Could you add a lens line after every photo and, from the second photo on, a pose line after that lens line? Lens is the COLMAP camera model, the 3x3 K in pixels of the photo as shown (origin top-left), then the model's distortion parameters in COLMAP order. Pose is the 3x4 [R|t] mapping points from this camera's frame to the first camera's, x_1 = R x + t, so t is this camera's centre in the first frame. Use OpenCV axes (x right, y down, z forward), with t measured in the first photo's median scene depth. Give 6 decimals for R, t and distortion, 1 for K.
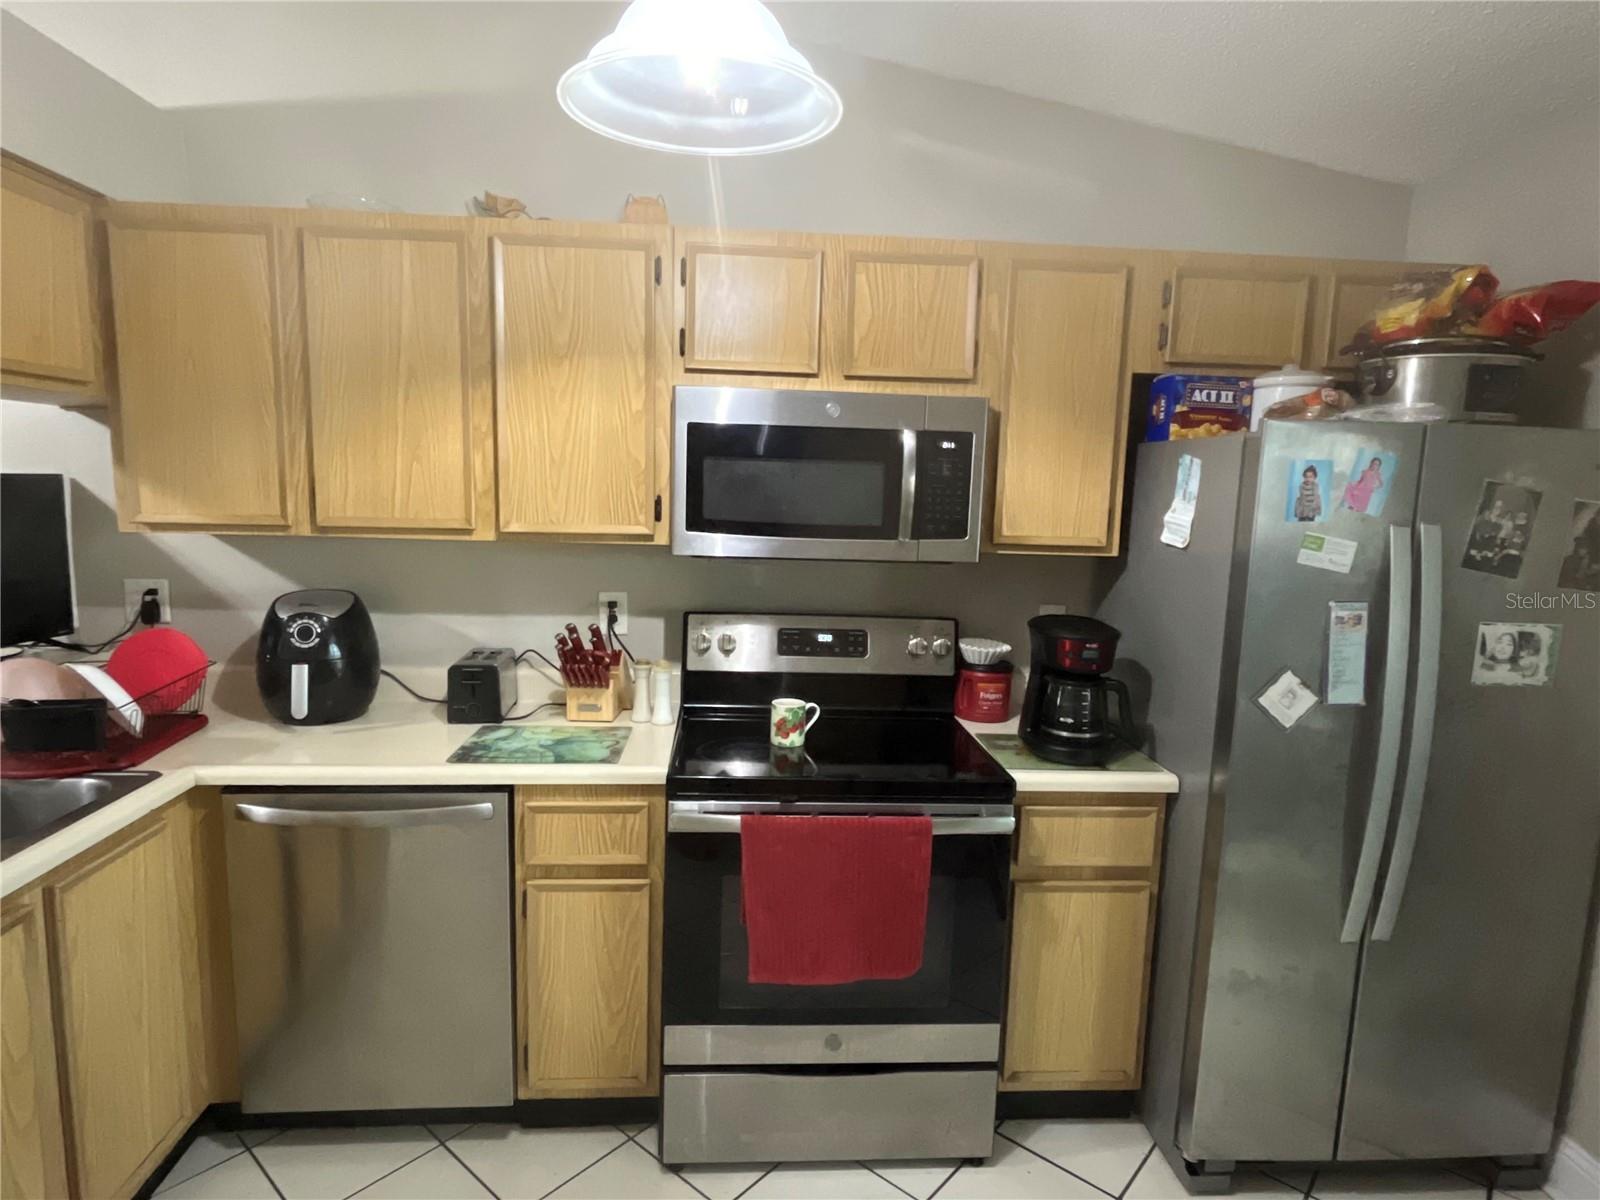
lens RADIAL K [[900.2, 0, 794.2], [0, 900.2, 597.3], [0, 0, 1]] dist [-0.004087, -0.001976]
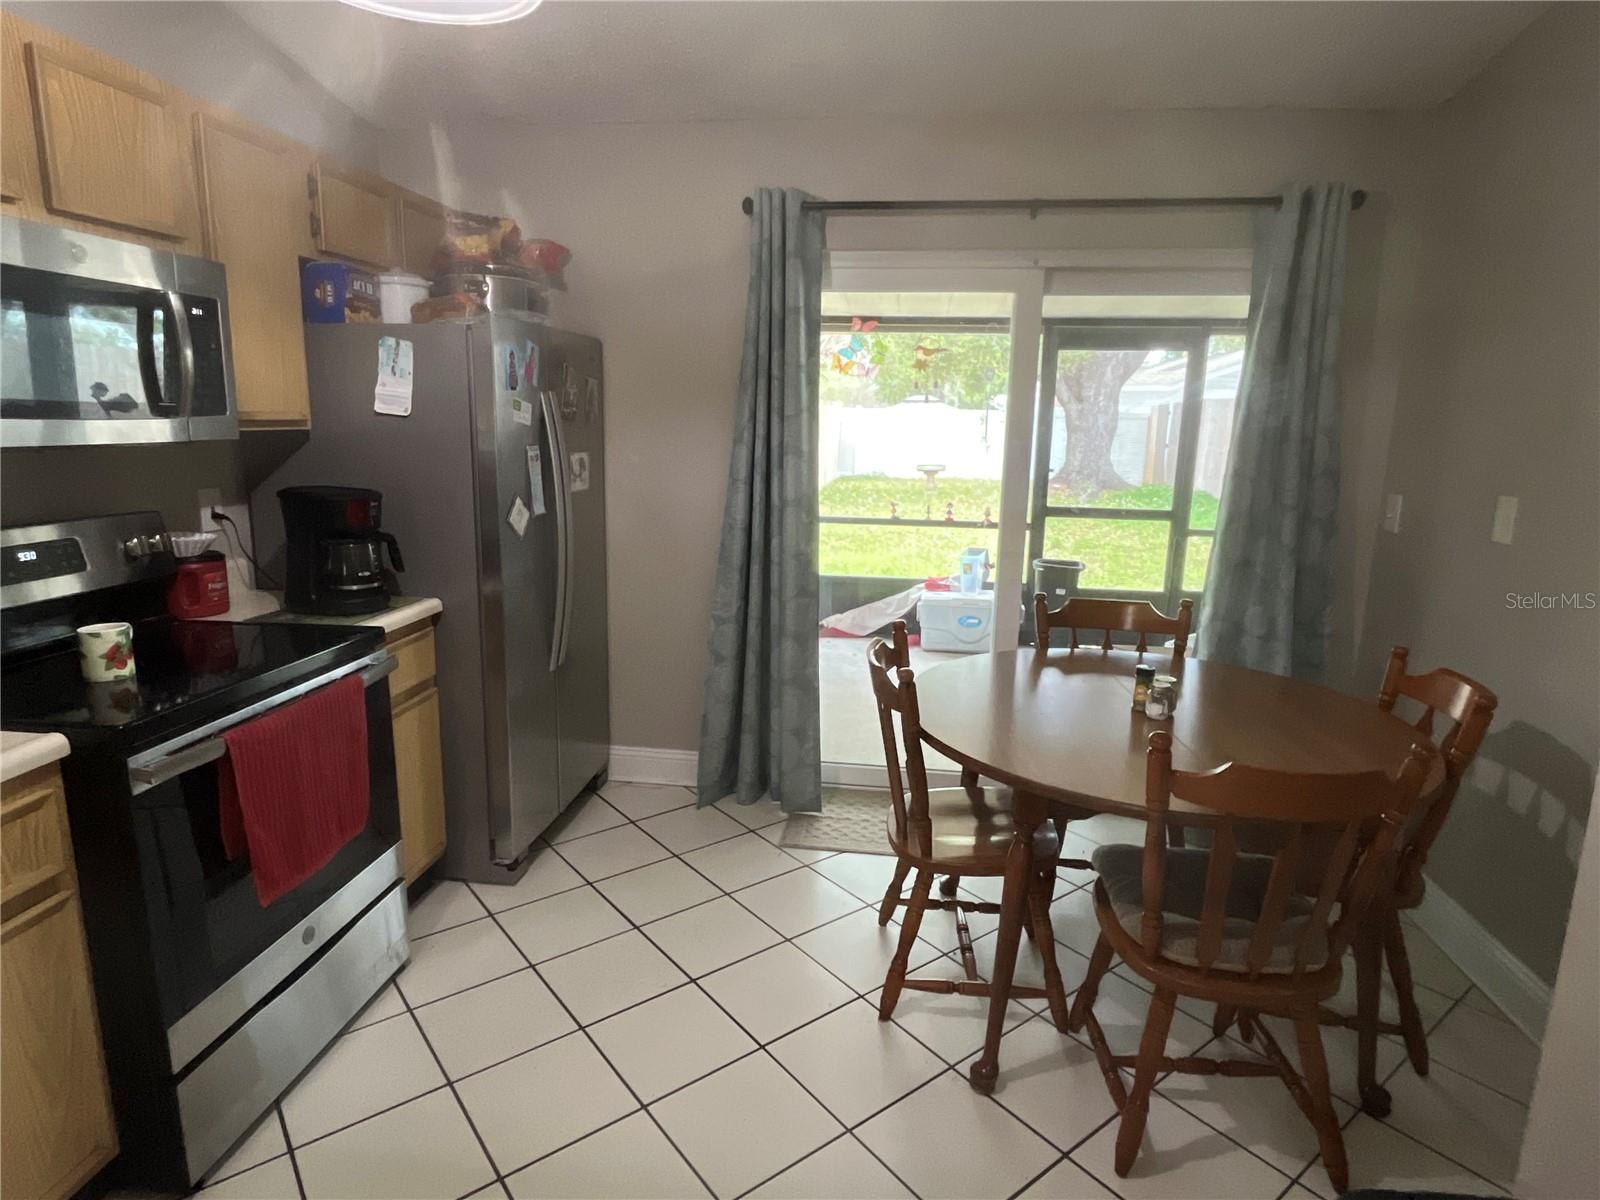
lens RADIAL K [[900.2, 0, 794.2], [0, 900.2, 597.3], [0, 0, 1]] dist [-0.004087, -0.001976]
pose [[0.192866, -0.220189, 0.956200, -0.680586], [0.112276, 0.973048, 0.201423, -0.001291], [-0.974780, 0.068511, 0.212390, 0.239345]]
